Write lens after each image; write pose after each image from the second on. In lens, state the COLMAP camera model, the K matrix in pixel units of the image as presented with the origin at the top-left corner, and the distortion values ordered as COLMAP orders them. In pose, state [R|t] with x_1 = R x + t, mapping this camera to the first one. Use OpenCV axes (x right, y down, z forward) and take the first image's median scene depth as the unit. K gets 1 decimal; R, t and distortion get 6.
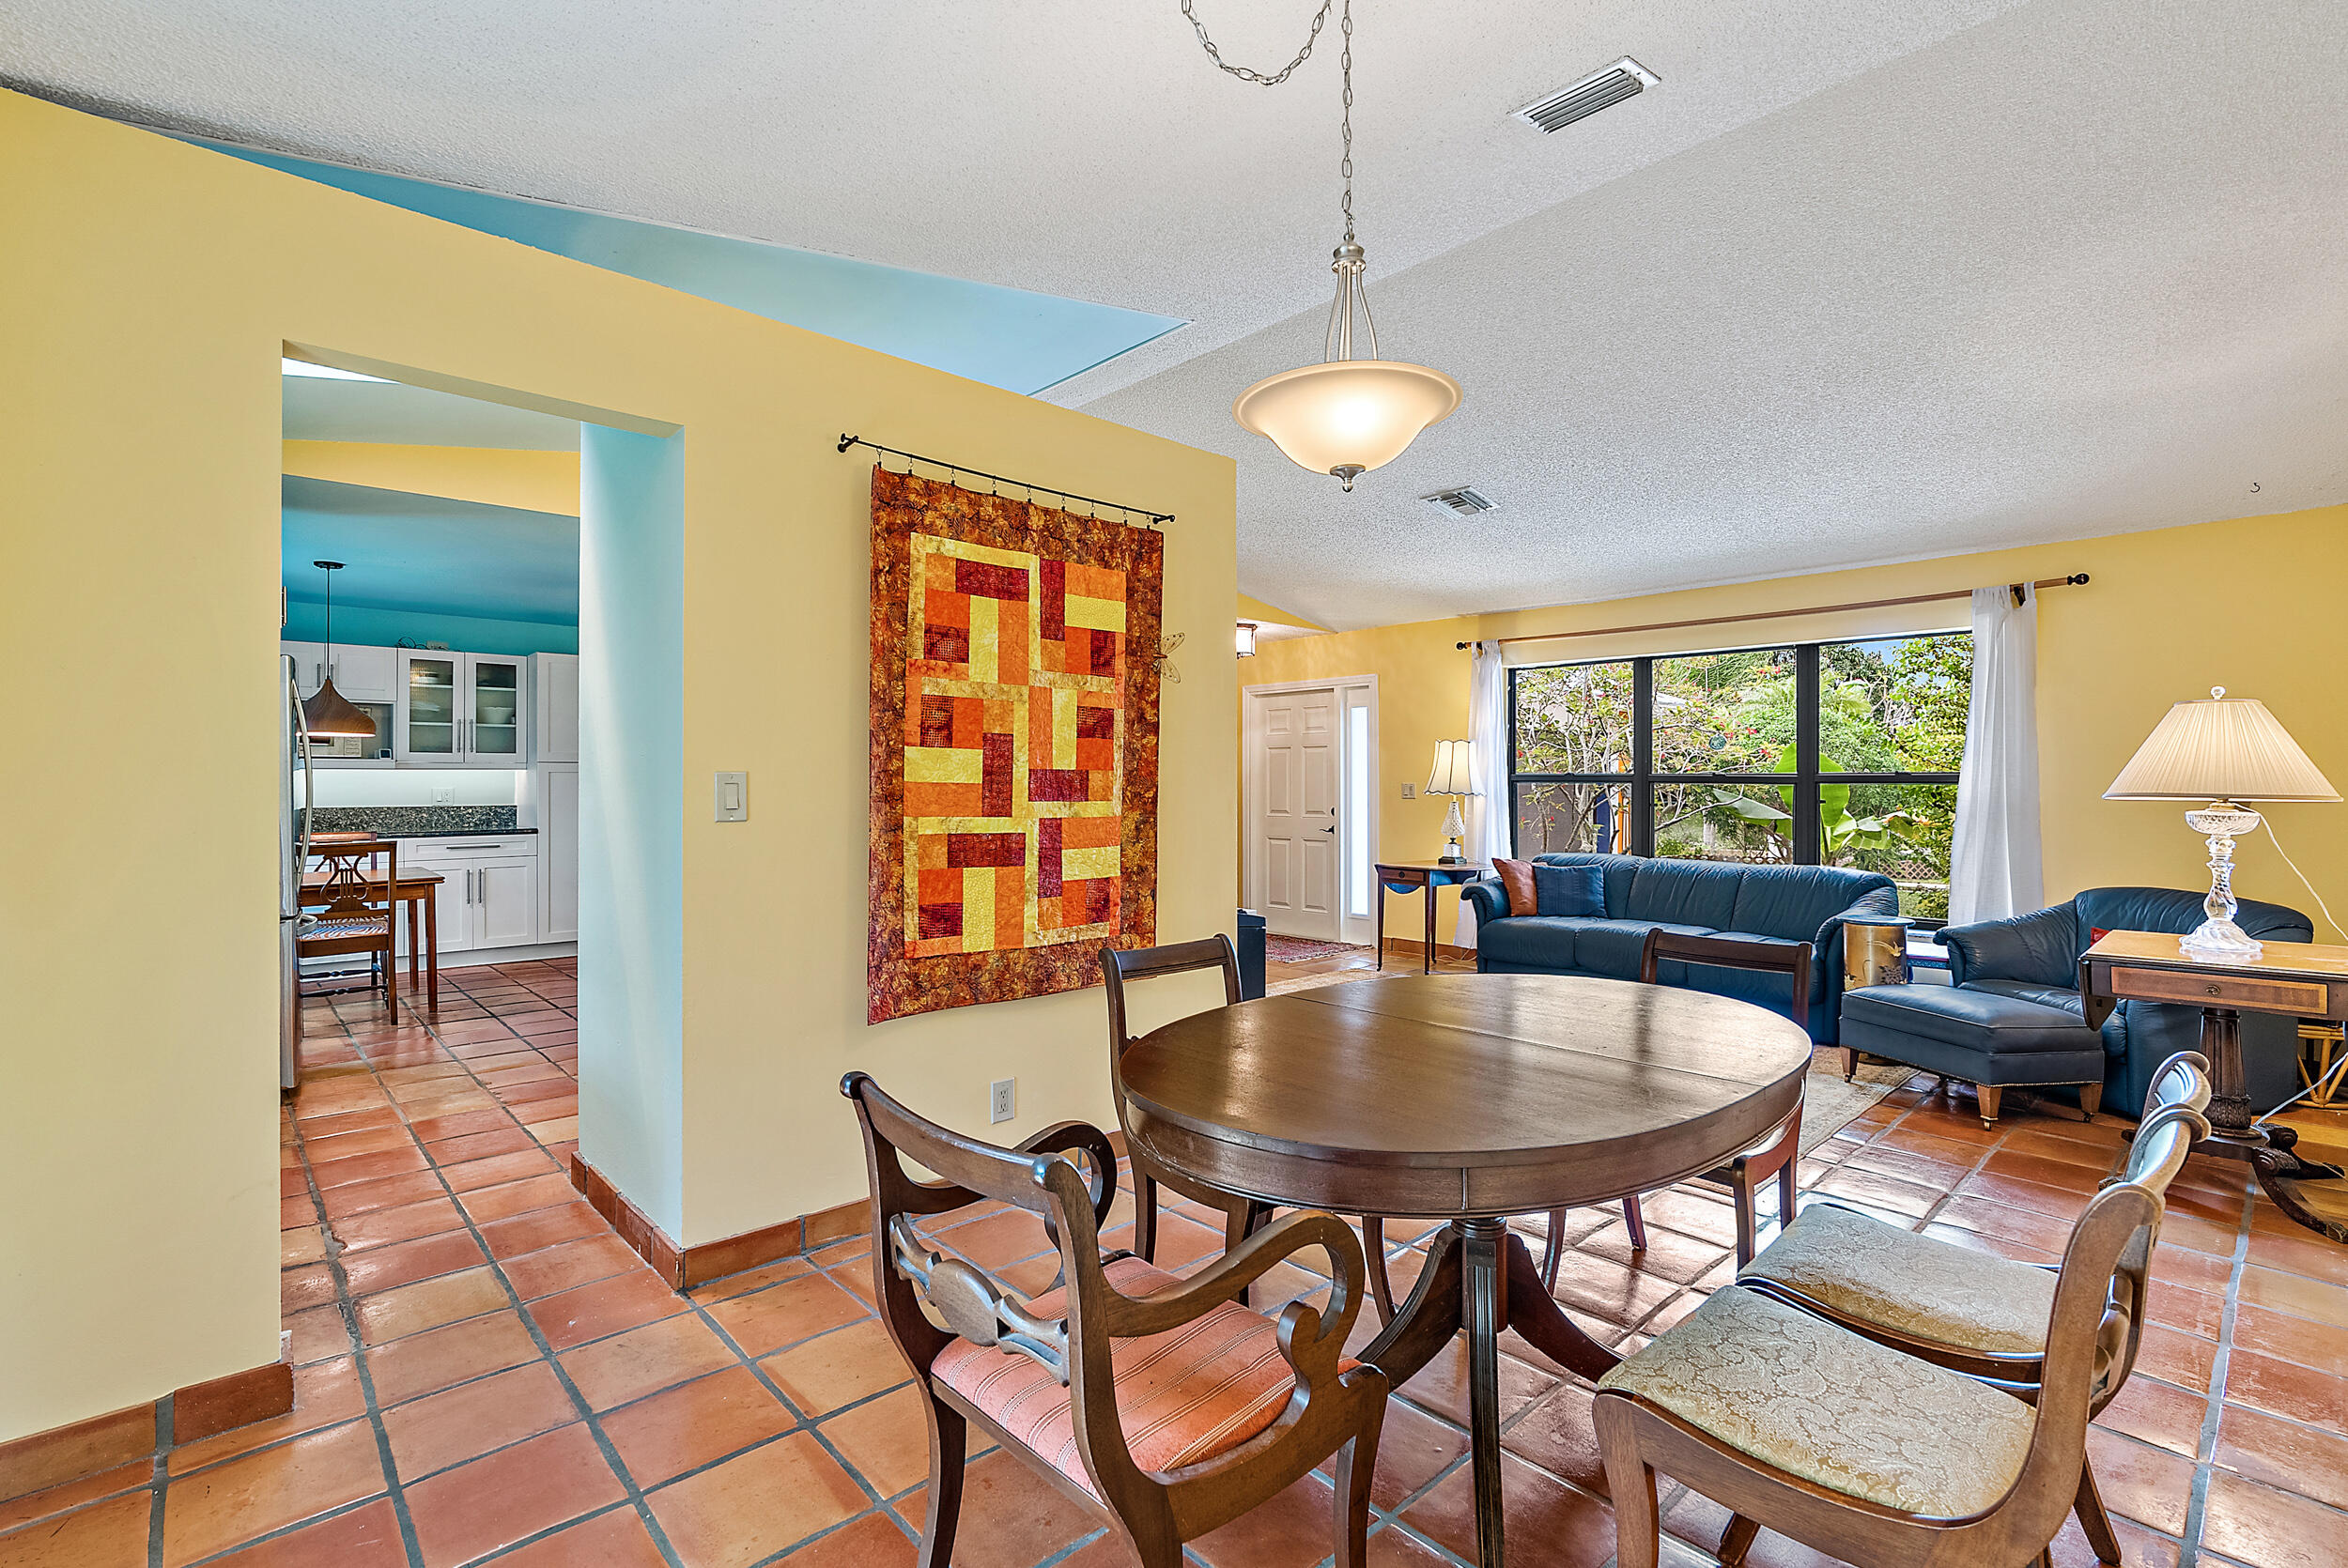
lens RADIAL K [[1071.9, 0, 1166.4], [0, 1071.9, 779.4], [0, 0, 1]] dist [-0.003047, 0.001469]
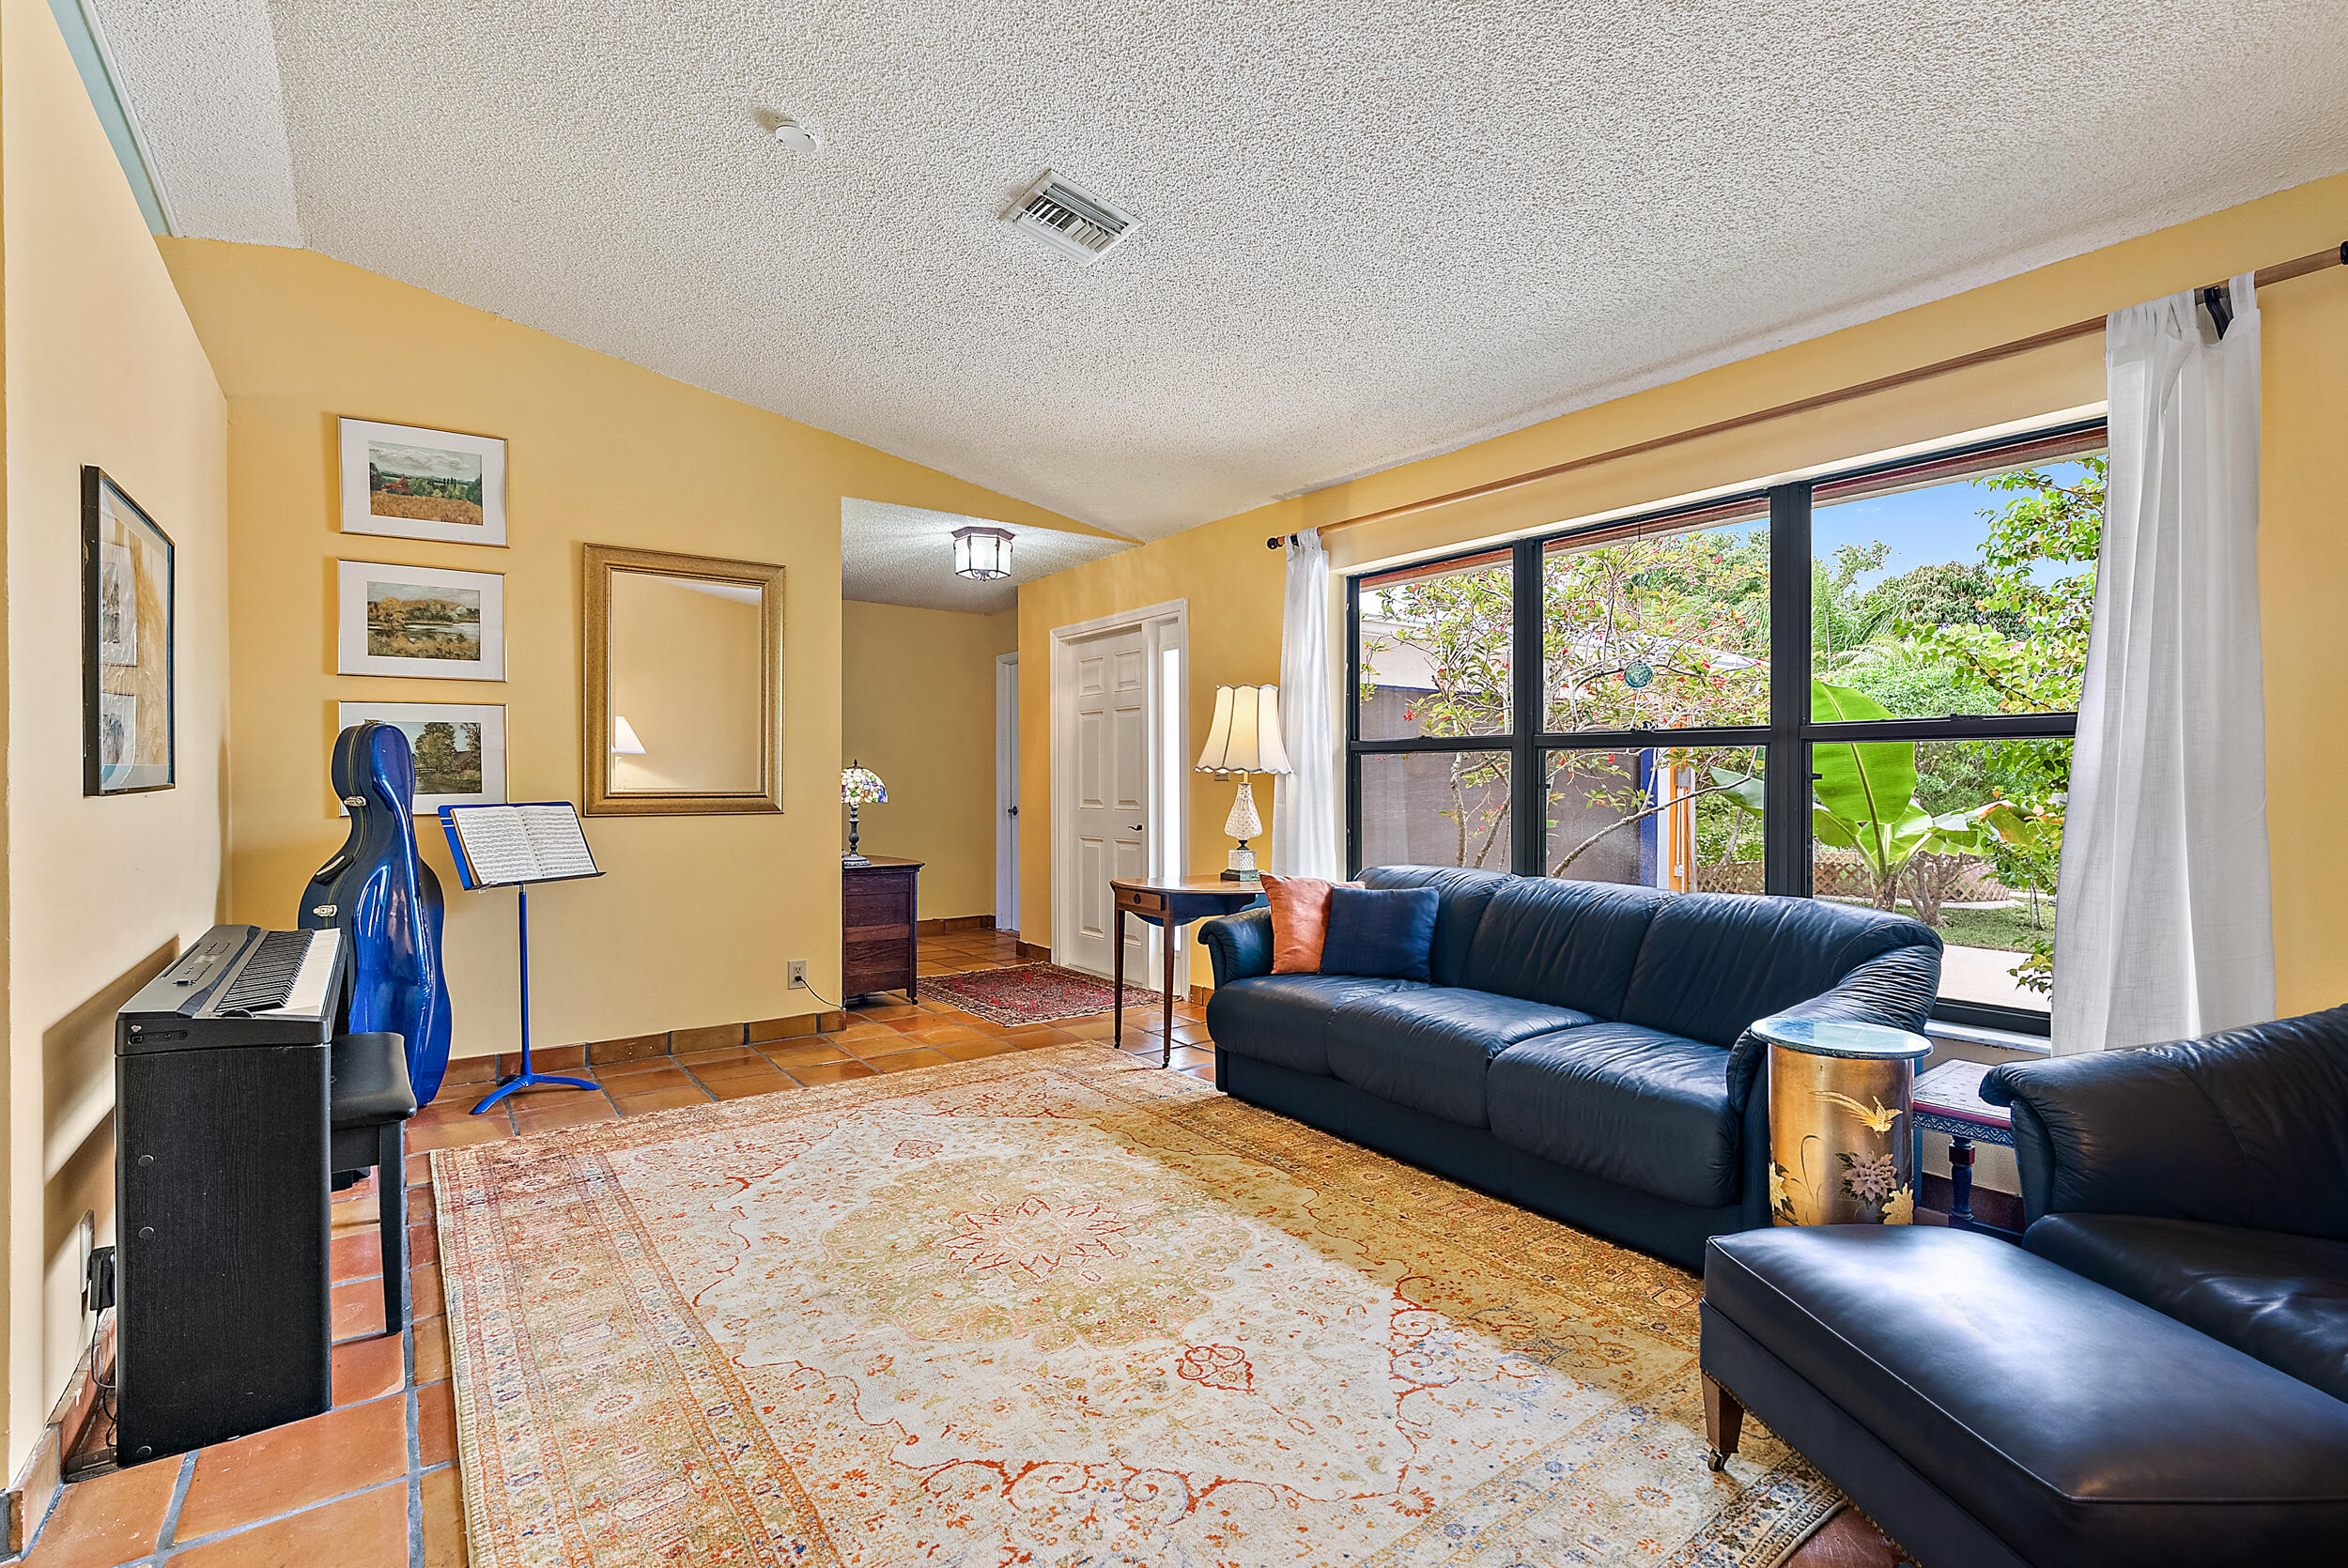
lens RADIAL K [[1071.9, 0, 1167.5], [0, 1071.9, 778.0], [0, 0, 1]] dist [-0.003047, 0.001469]
pose [[0.992440, -0.002590, -0.122707, 0.316623], [0.002538, 0.999997, -0.000577, 0.018590], [0.122708, 0.000261, 0.992443, 0.382581]]
